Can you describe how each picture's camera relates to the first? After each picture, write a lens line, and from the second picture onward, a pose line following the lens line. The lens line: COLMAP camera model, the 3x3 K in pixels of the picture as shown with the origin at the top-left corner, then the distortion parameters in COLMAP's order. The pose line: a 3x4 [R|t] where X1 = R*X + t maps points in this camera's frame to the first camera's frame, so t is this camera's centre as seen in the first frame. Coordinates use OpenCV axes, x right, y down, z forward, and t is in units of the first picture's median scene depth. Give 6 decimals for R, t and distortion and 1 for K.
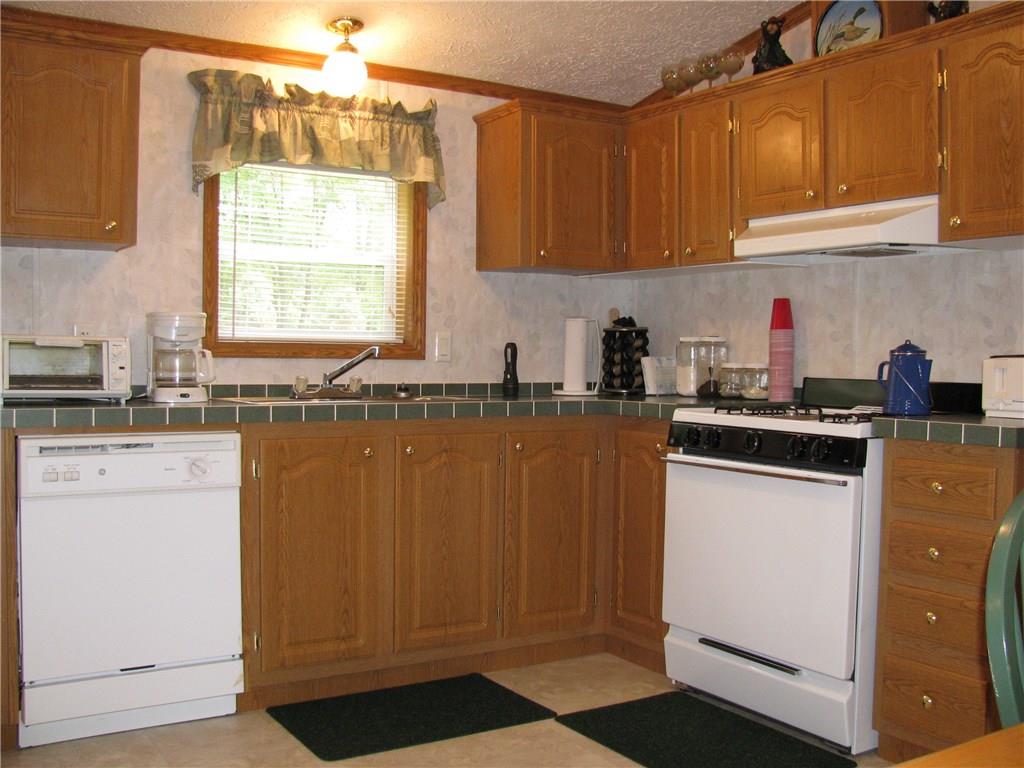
lens RADIAL K [[1059.7, 0, 524.9], [0, 1059.7, 382.9], [0, 0, 1]] dist [-0.225722, 0.284066]
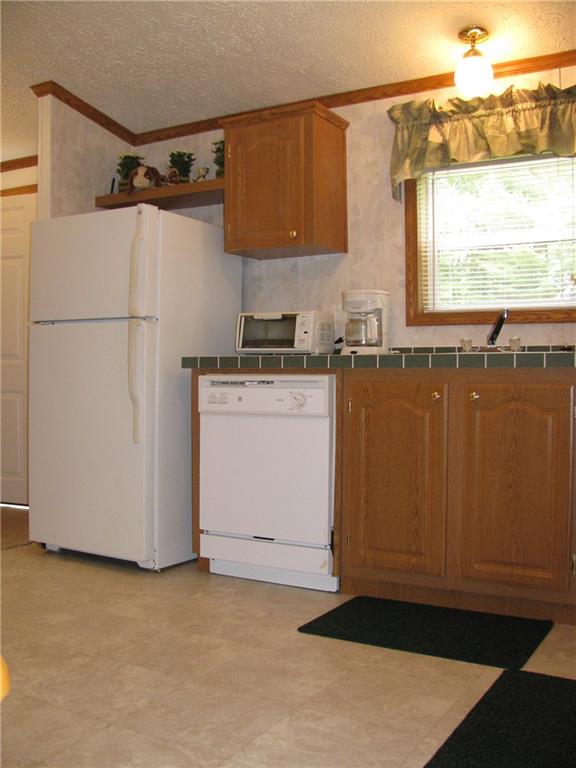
lens RADIAL K [[794.8, 0, 287.0], [0, 794.8, 396.2], [0, 0, 1]] dist [-0.225722, 0.284066]
pose [[0.452420, 0.017279, -0.891637, 0.513028], [-0.017362, 0.999793, 0.010565, 0.056092], [0.891636, 0.010701, 0.452627, 0.437126]]
